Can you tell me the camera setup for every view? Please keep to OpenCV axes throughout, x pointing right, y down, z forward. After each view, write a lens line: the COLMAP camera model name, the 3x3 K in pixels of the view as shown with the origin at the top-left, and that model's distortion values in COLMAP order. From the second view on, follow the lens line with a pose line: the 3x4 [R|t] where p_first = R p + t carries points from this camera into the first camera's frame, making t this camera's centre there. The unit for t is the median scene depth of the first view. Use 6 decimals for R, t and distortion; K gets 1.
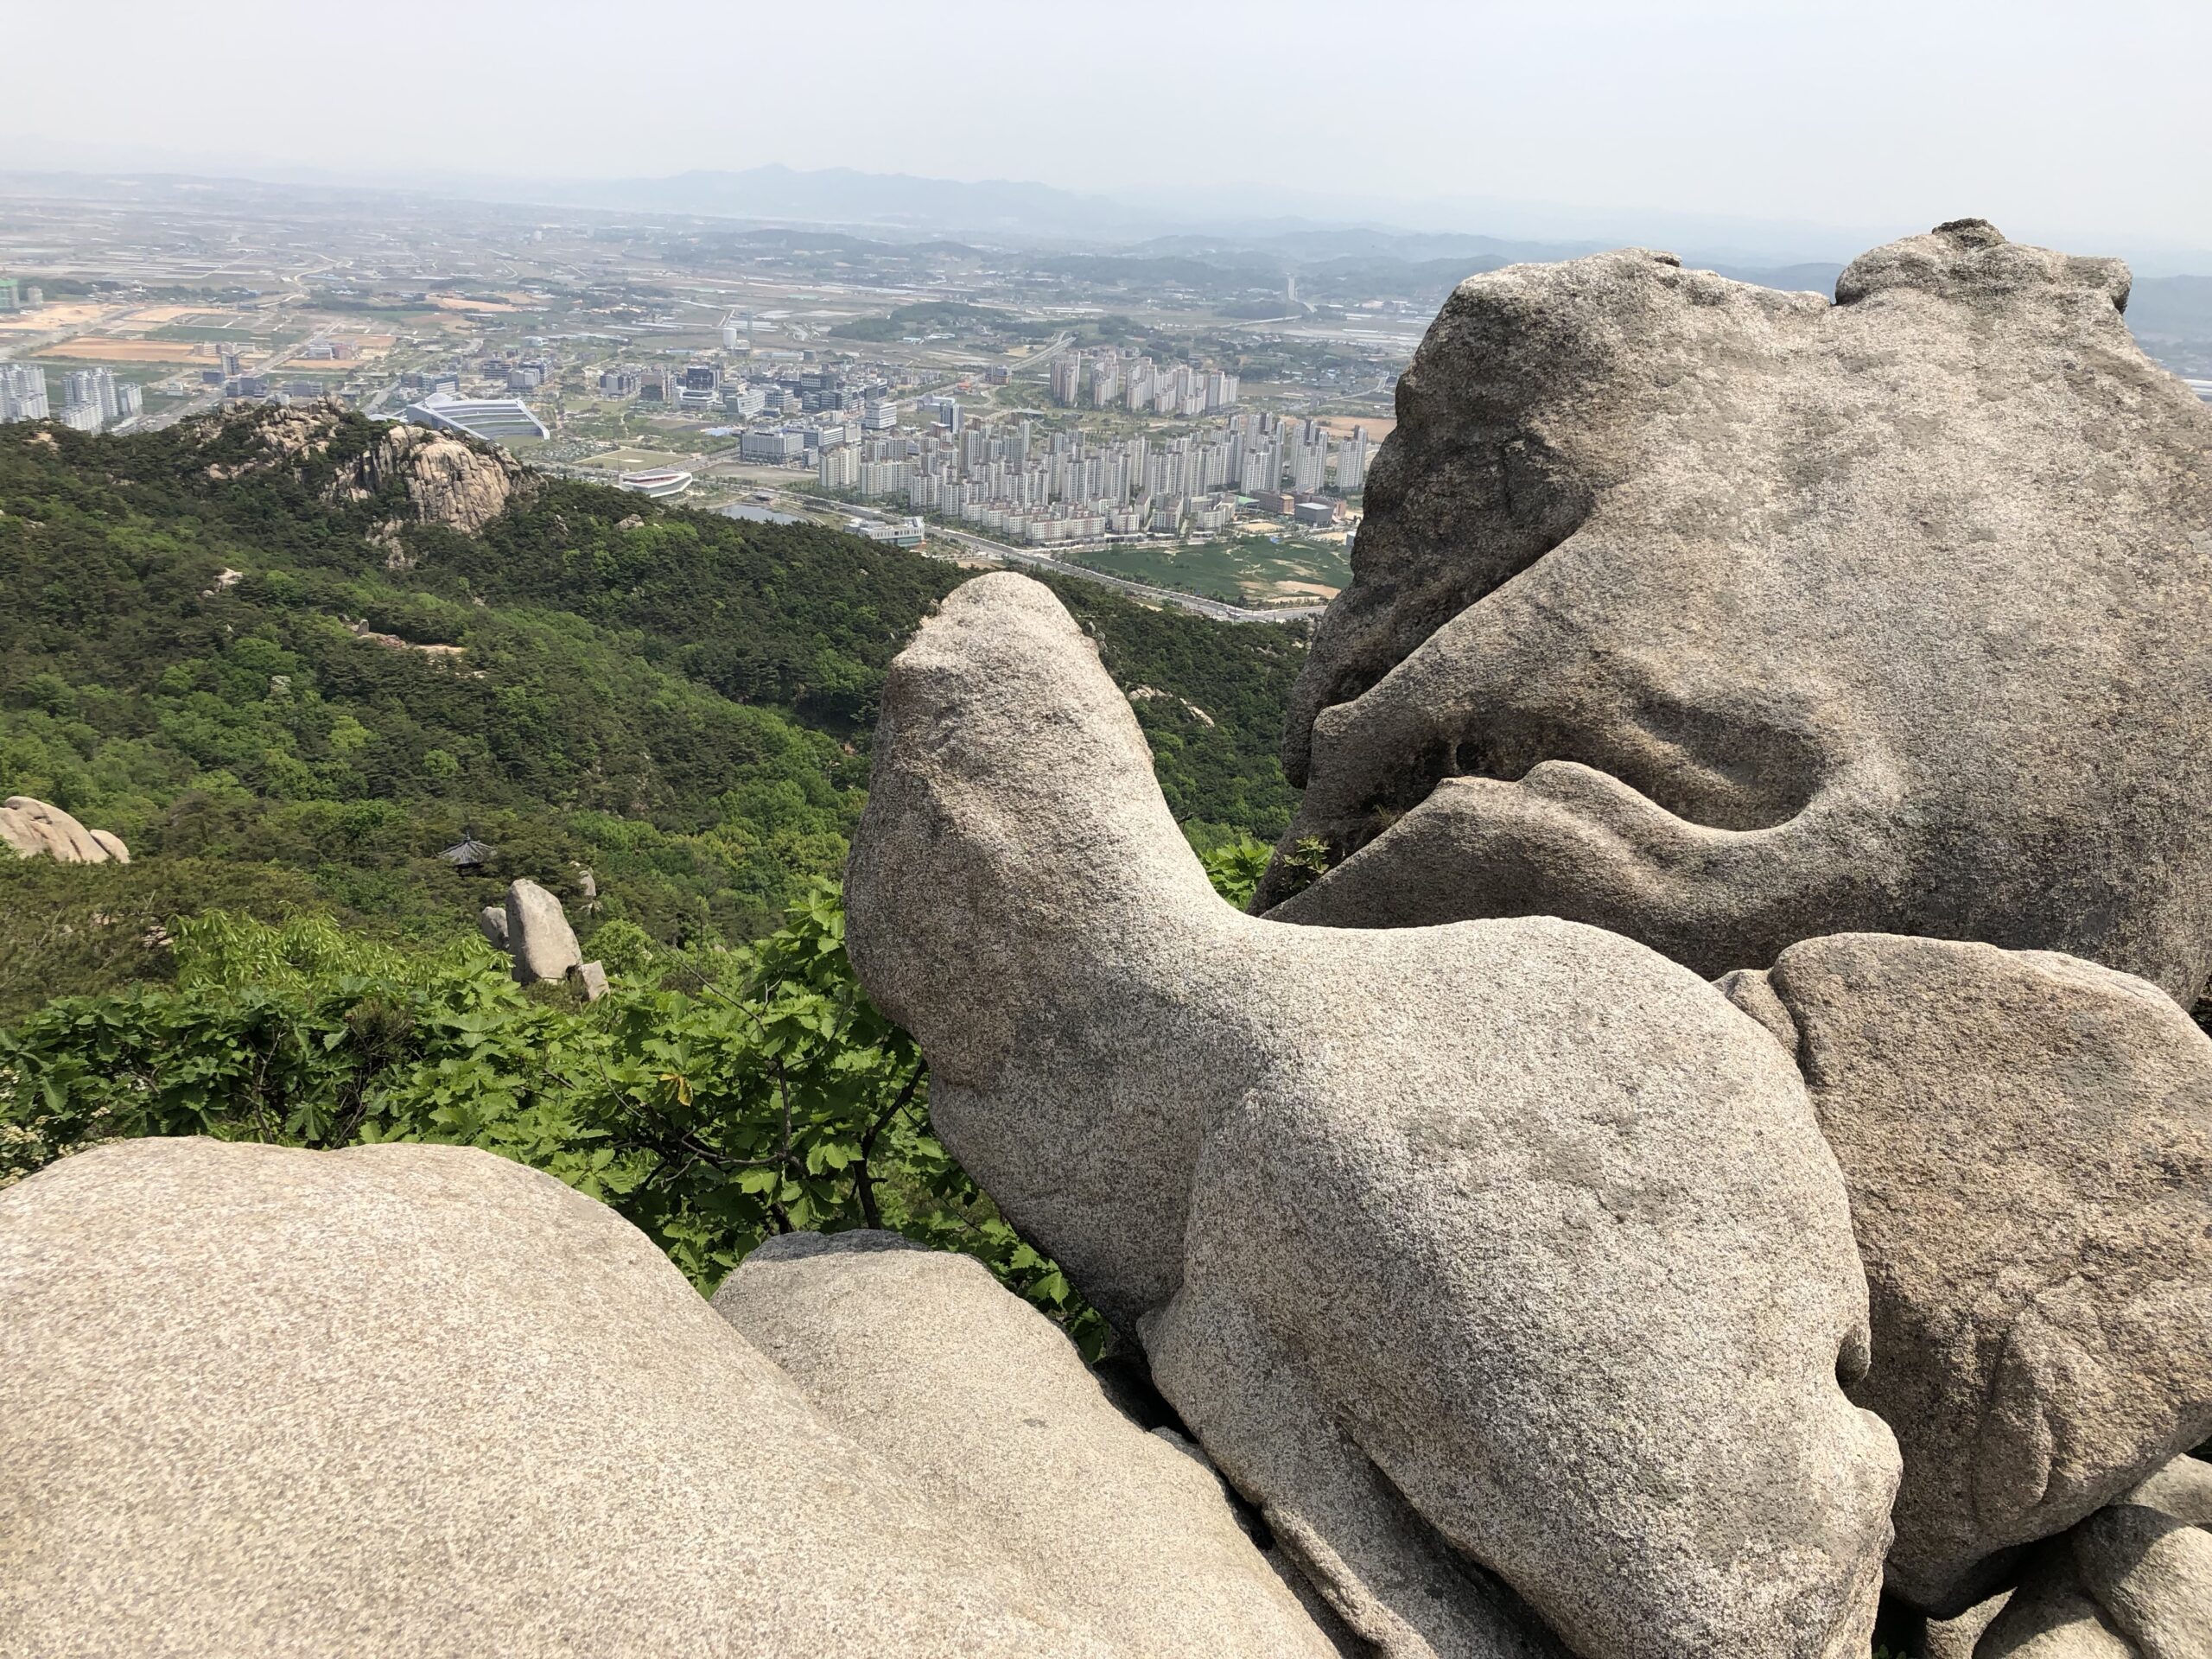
lens RADIAL K [[1830.2, 0, 1125.9], [0, 1830.2, 800.1], [0, 0, 1]] dist [-0.019797, 0.002133]
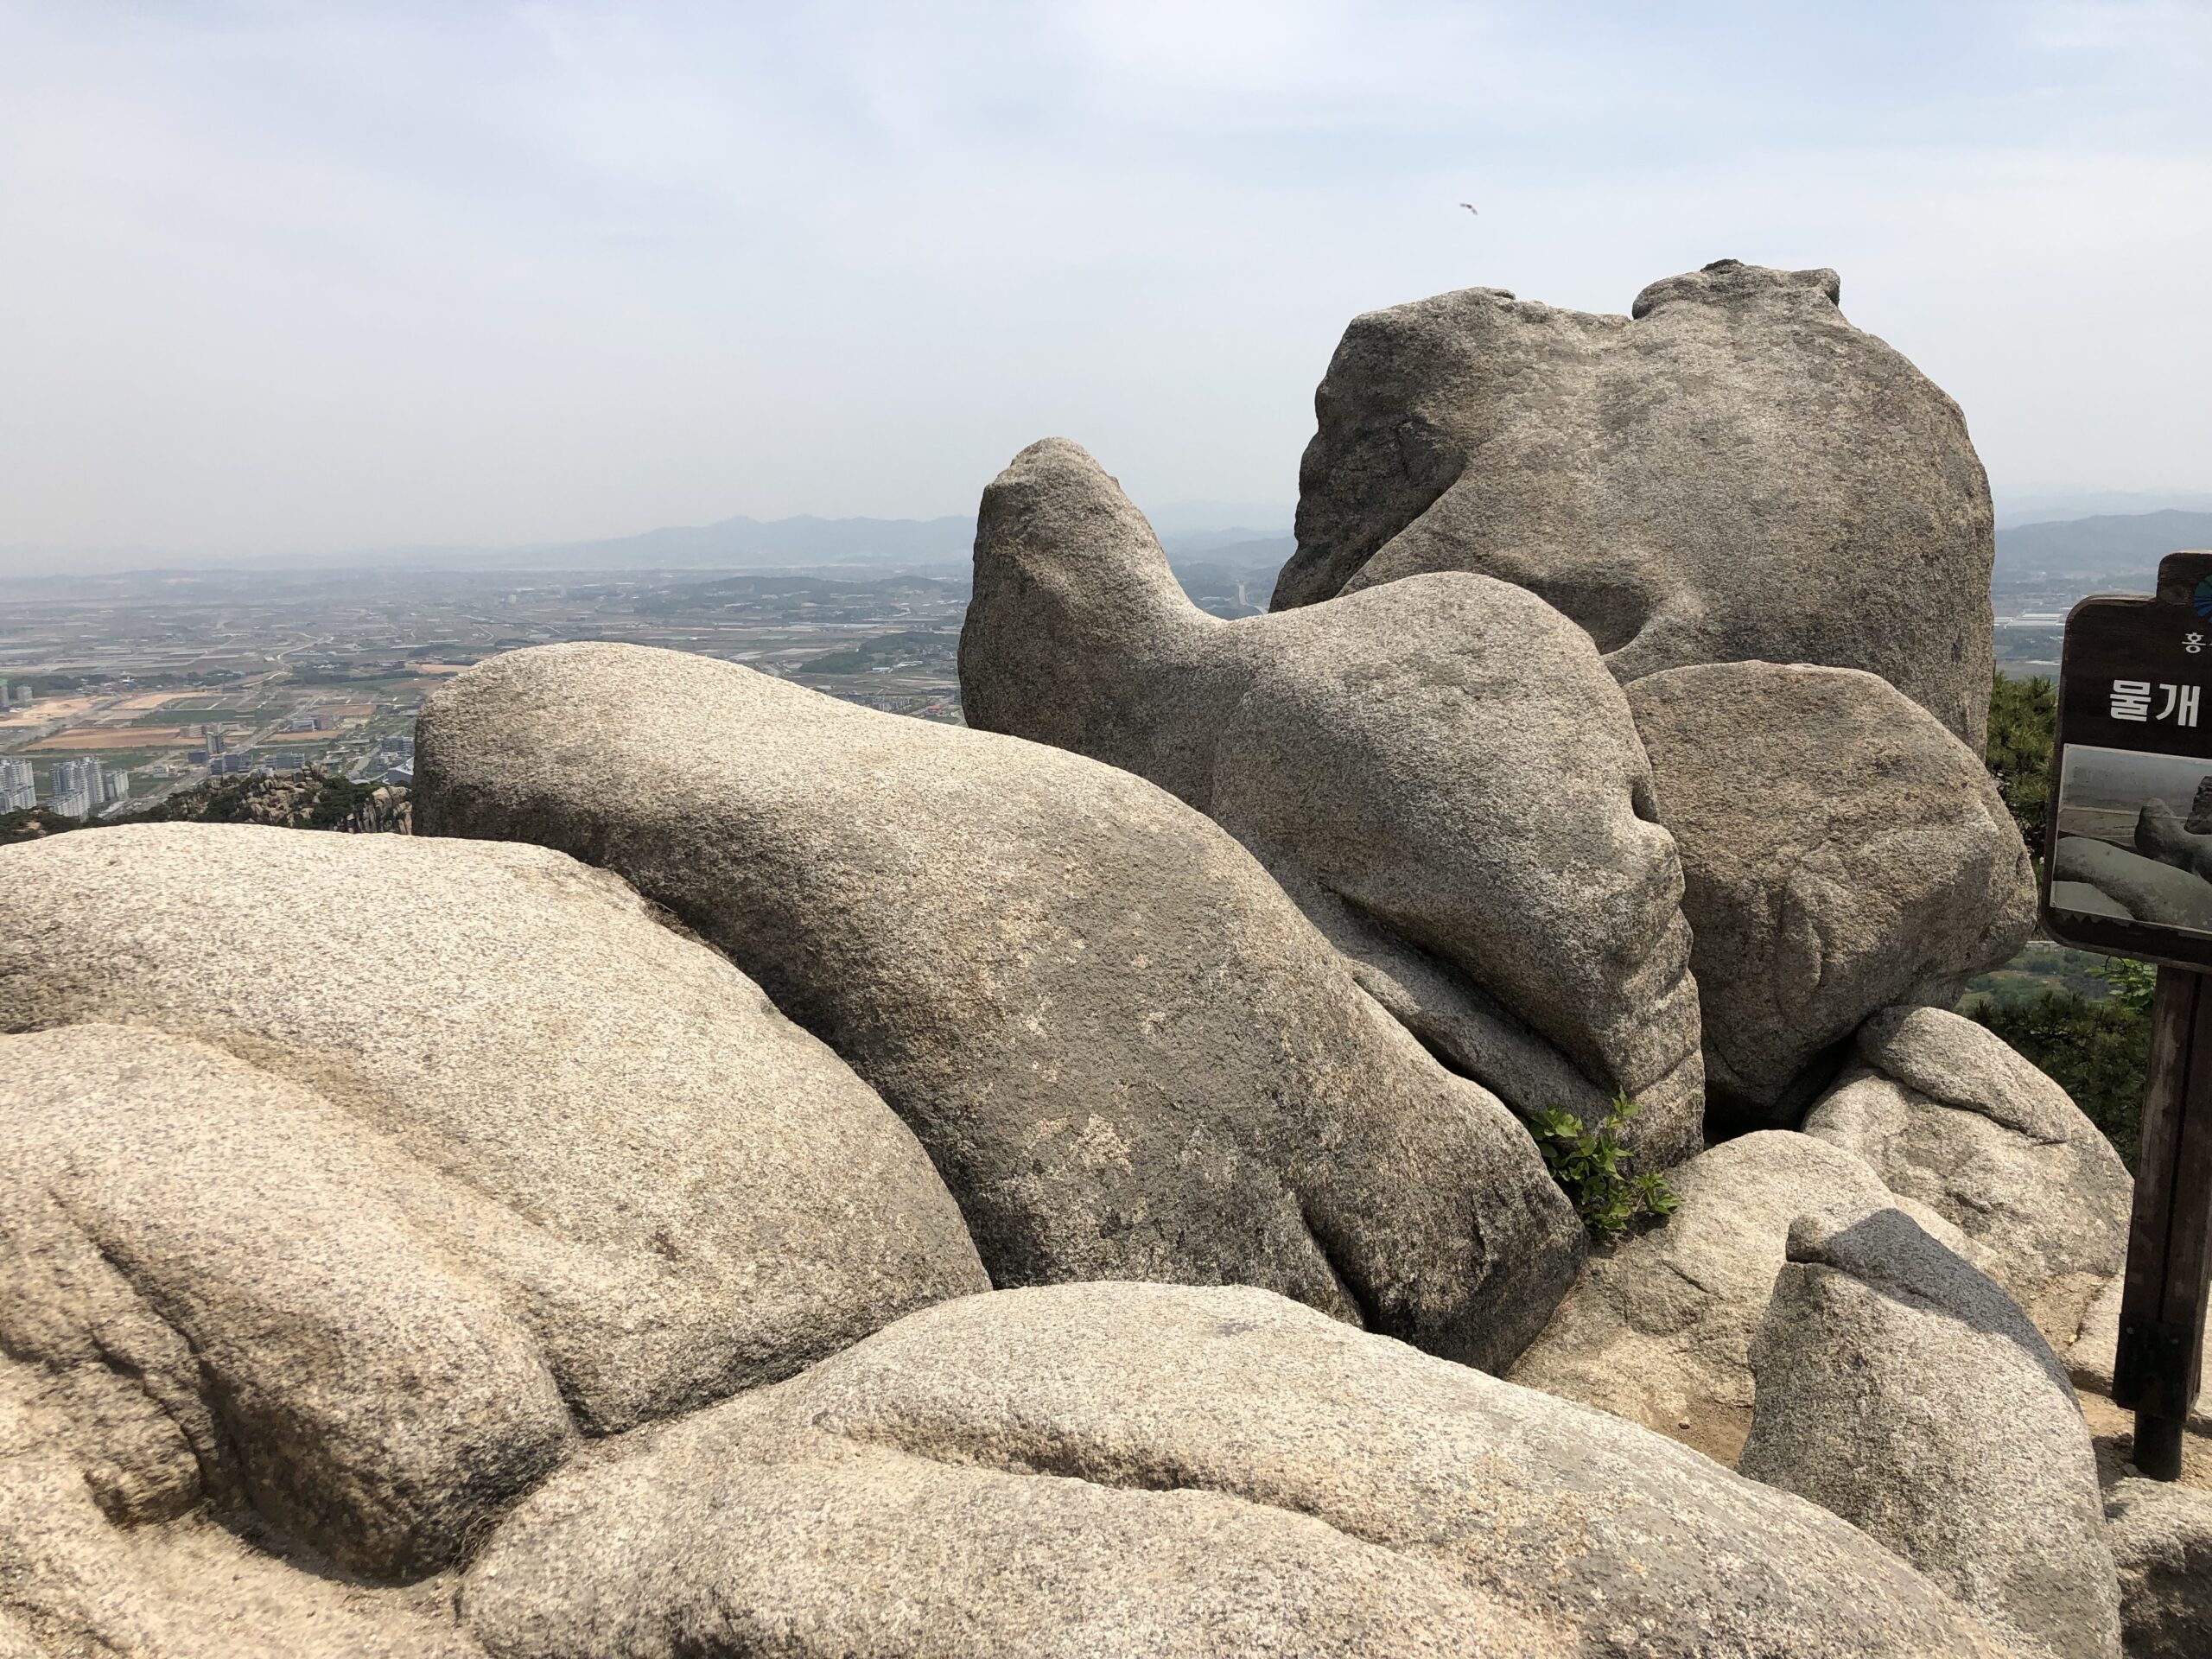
lens RADIAL K [[1782.3, 0, 1106.0], [0, 1782.3, 829.5], [0, 0, 1]] dist [-0.004556, -0.204285]
pose [[0.996510, -0.083458, -0.001698, -0.035343], [0.082442, 0.987165, -0.136781, 0.298131], [0.013092, 0.136163, 0.990600, -0.305509]]
